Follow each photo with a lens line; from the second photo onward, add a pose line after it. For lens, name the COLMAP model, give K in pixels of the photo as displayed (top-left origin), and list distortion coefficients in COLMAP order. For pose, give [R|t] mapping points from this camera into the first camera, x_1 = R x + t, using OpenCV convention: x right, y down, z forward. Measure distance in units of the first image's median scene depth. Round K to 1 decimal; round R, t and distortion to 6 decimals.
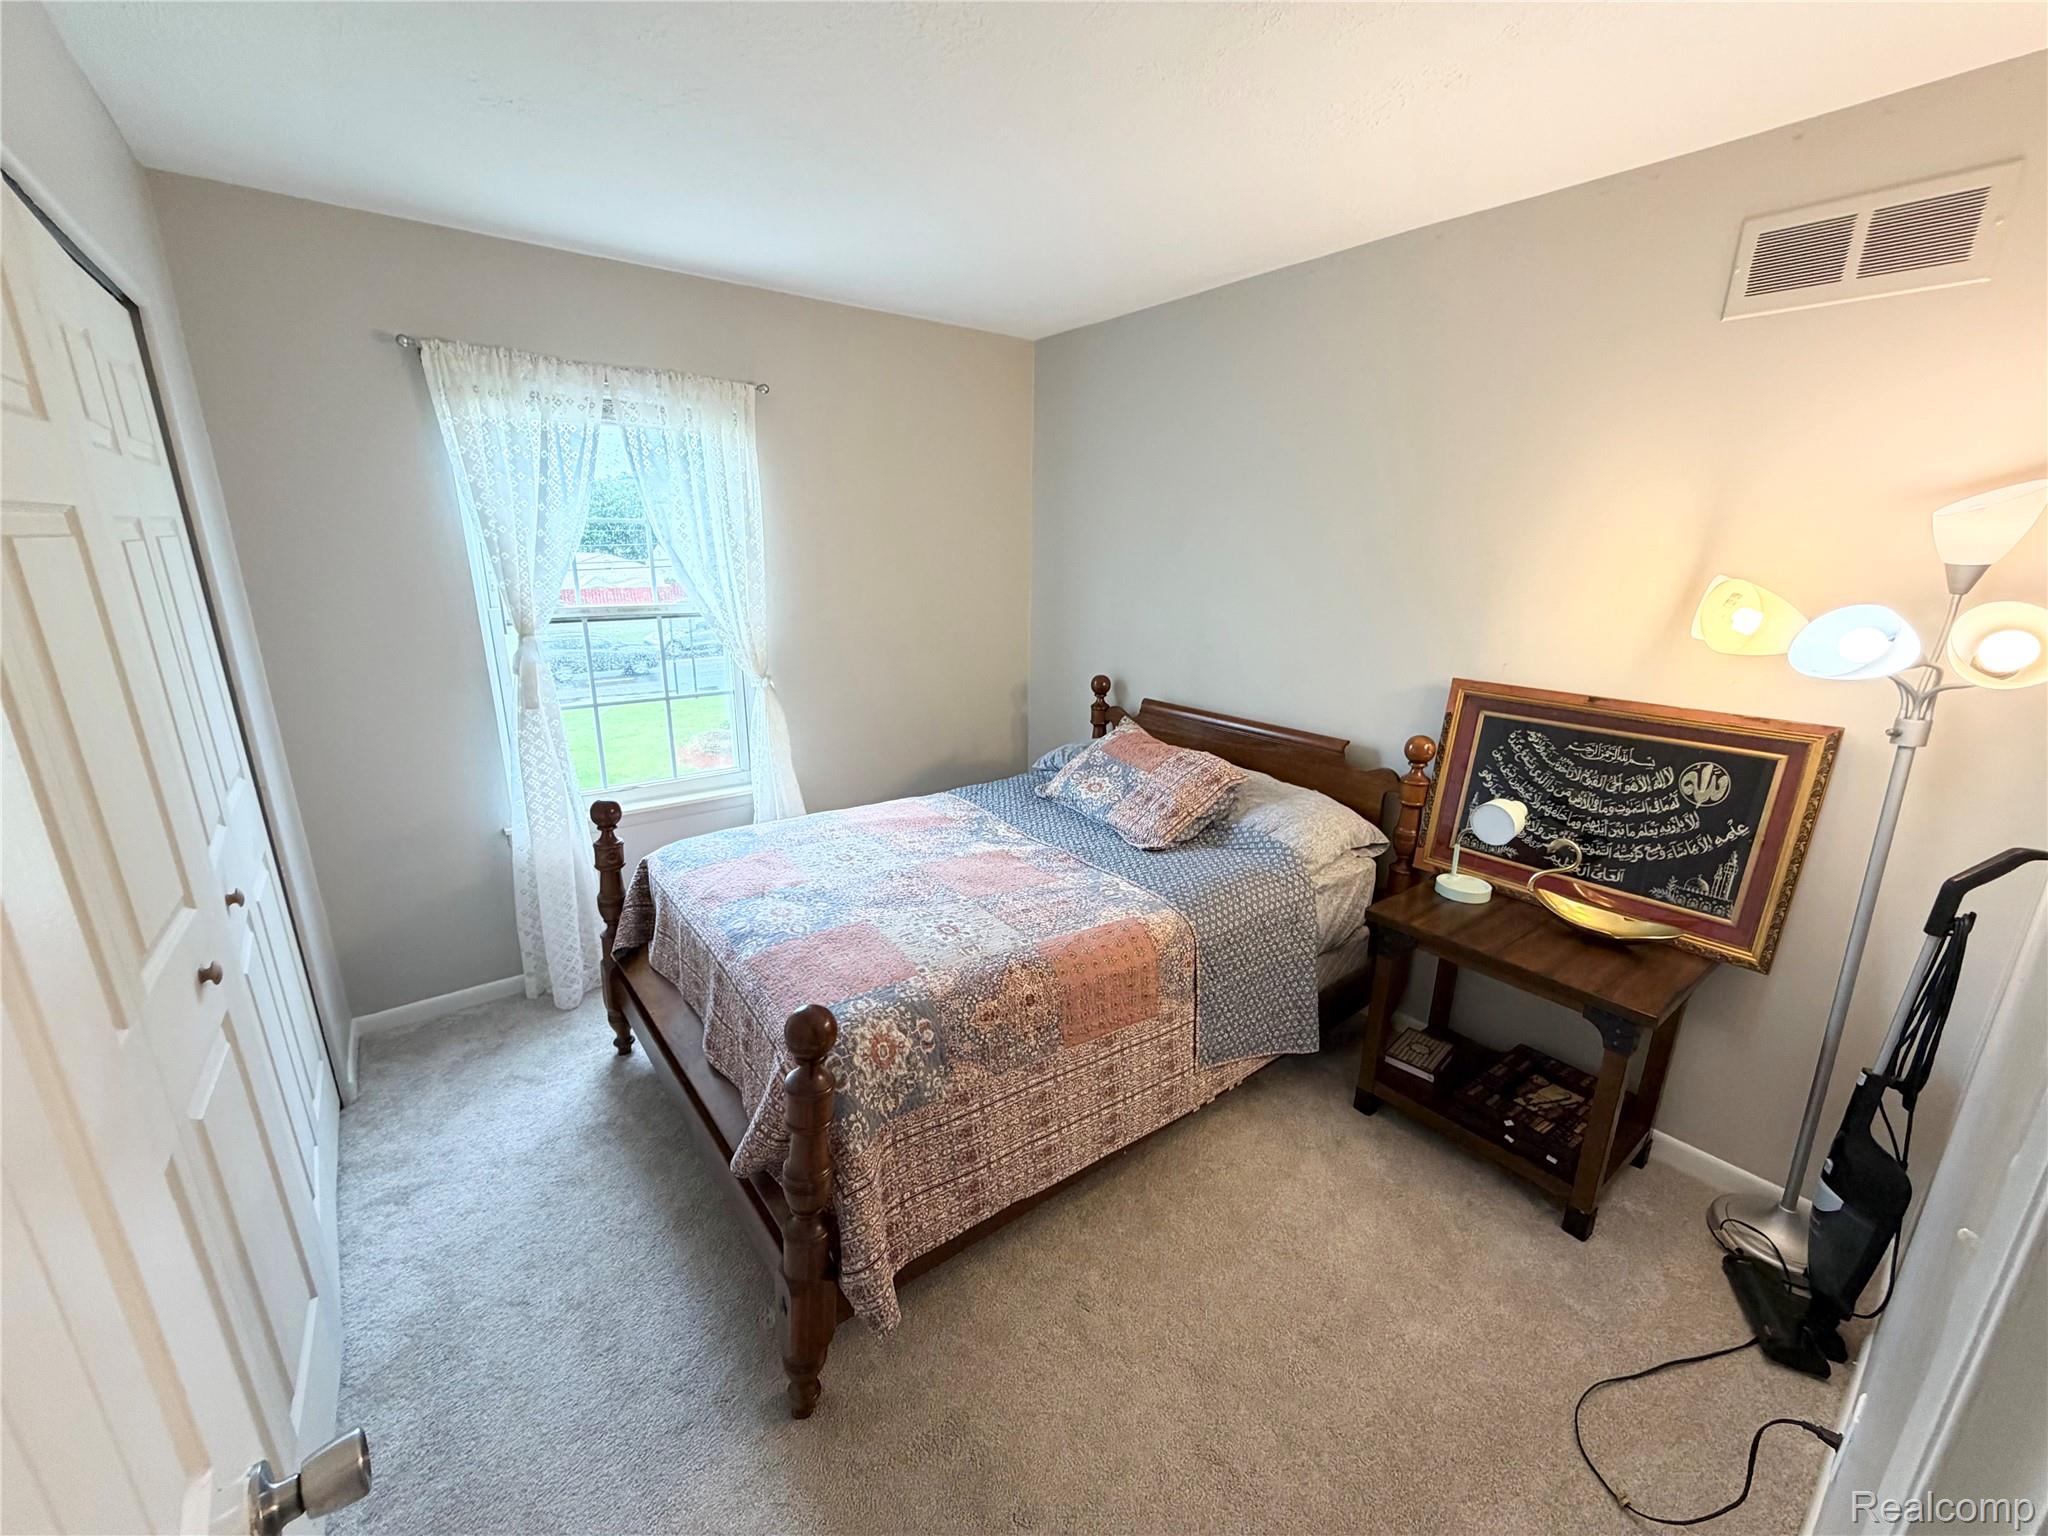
lens RADIAL K [[818.0, 0, 1017.0], [0, 818.0, 770.4], [0, 0, 1]] dist [0.000538, 0.000140]
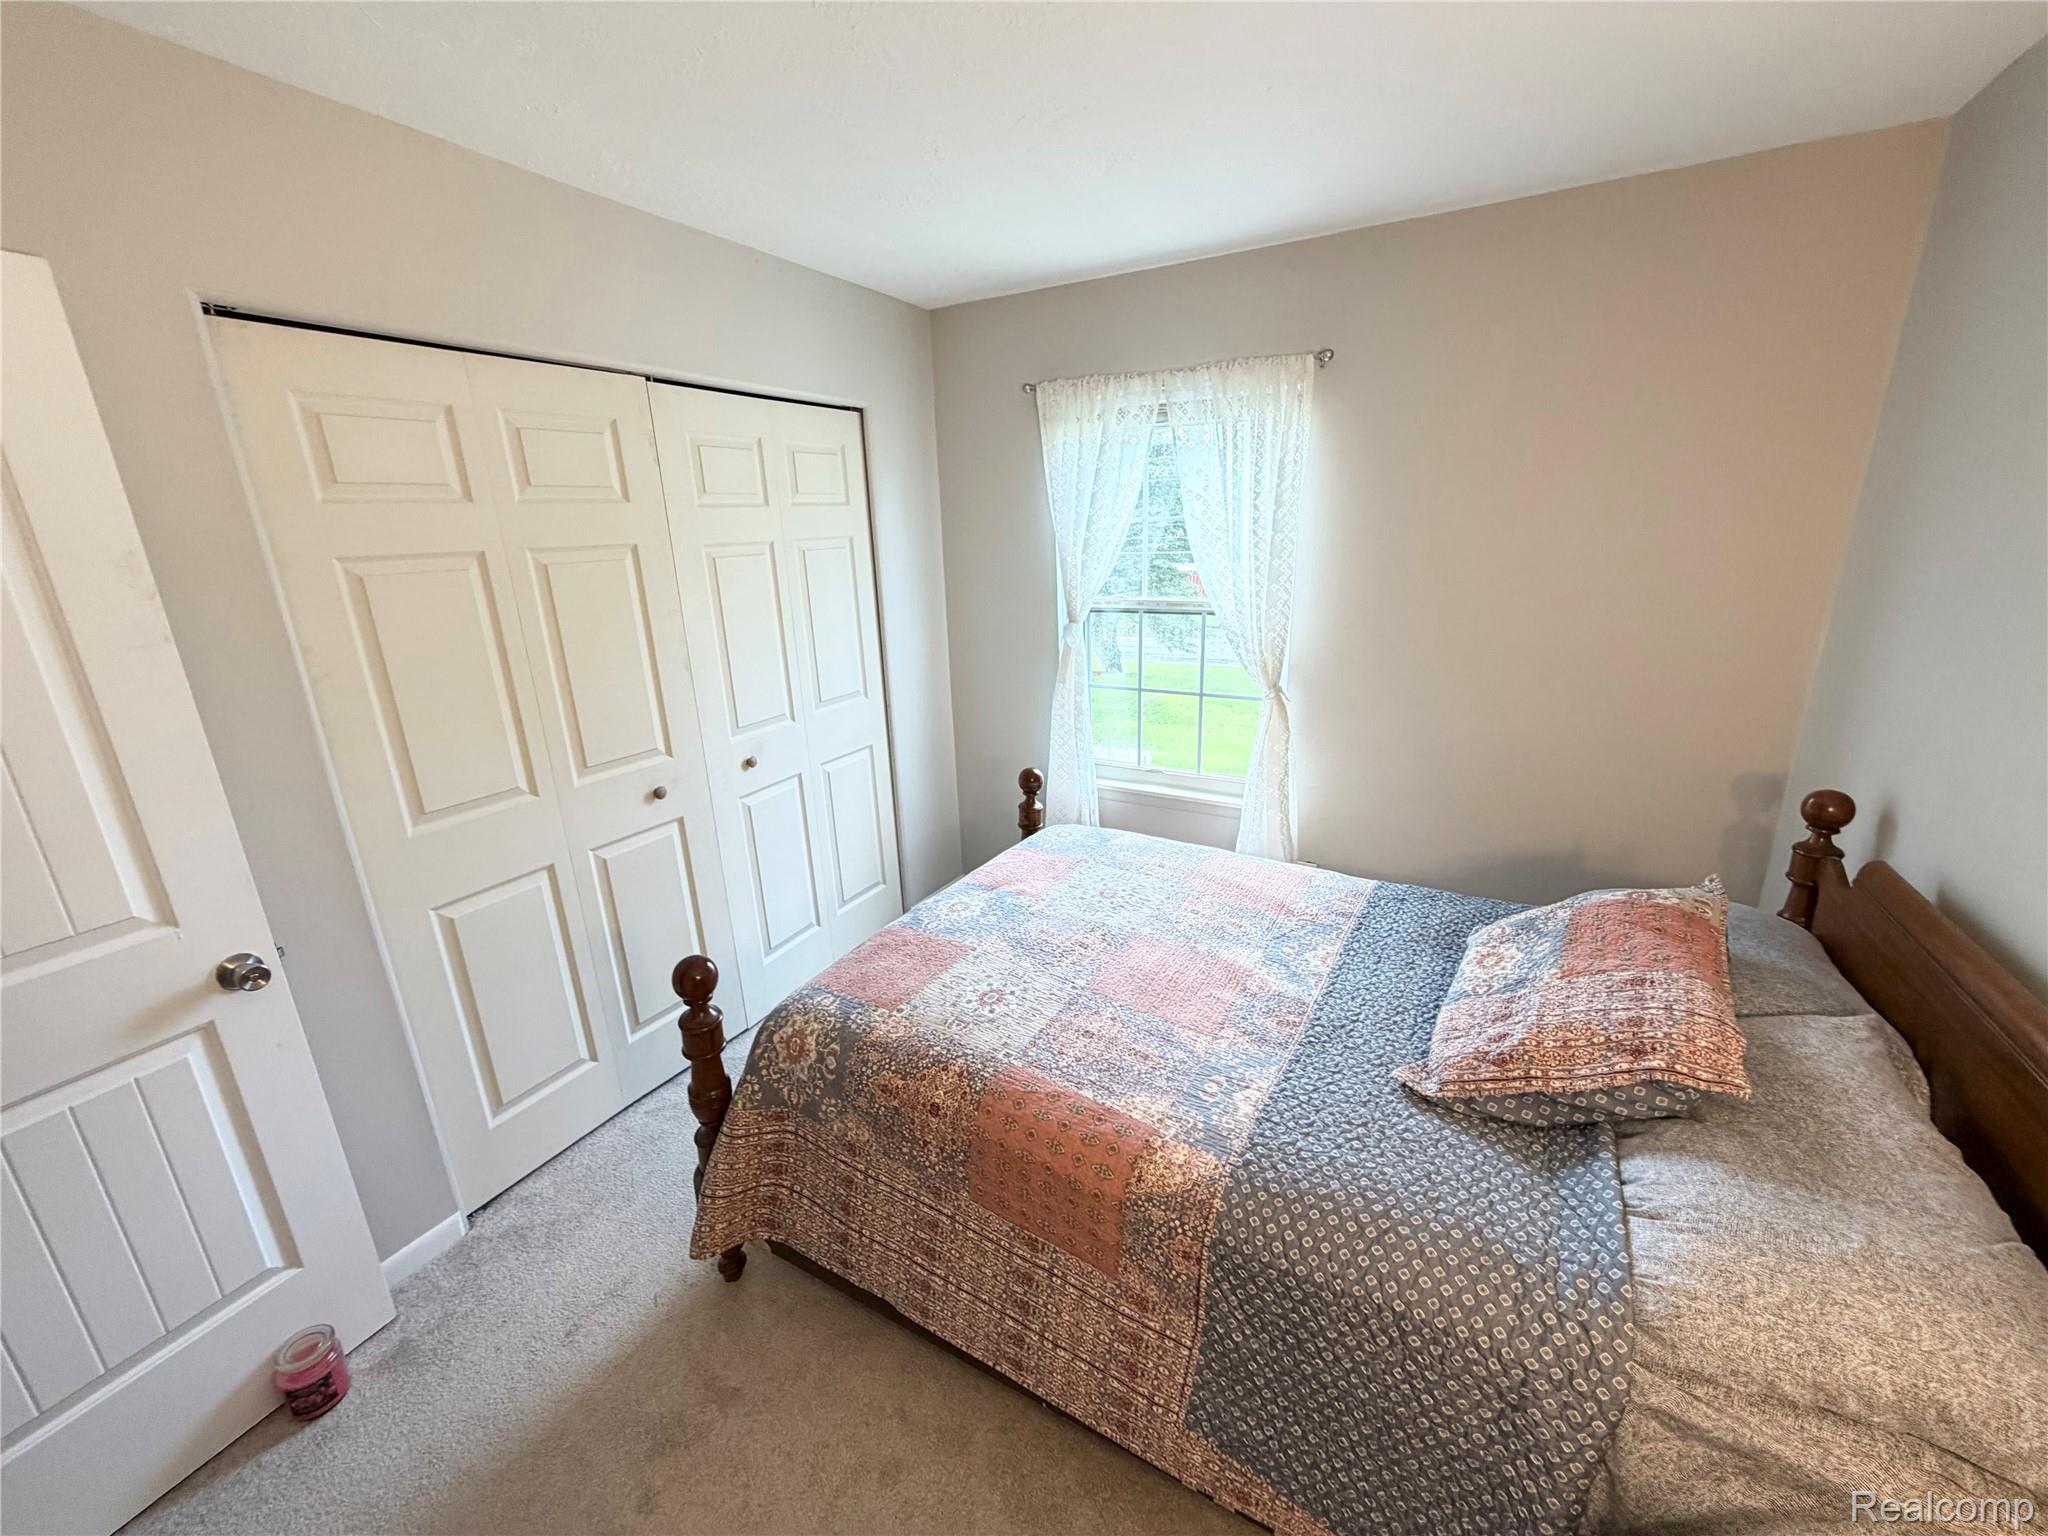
lens RADIAL K [[818.0, 0, 1017.0], [0, 818.0, 770.4], [0, 0, 1]] dist [0.000538, 0.000140]
pose [[0.387443, 0.245455, -0.888617, 0.565582], [-0.216451, 0.961179, 0.171124, -0.171276], [0.896123, 0.126041, 0.425531, 0.540672]]
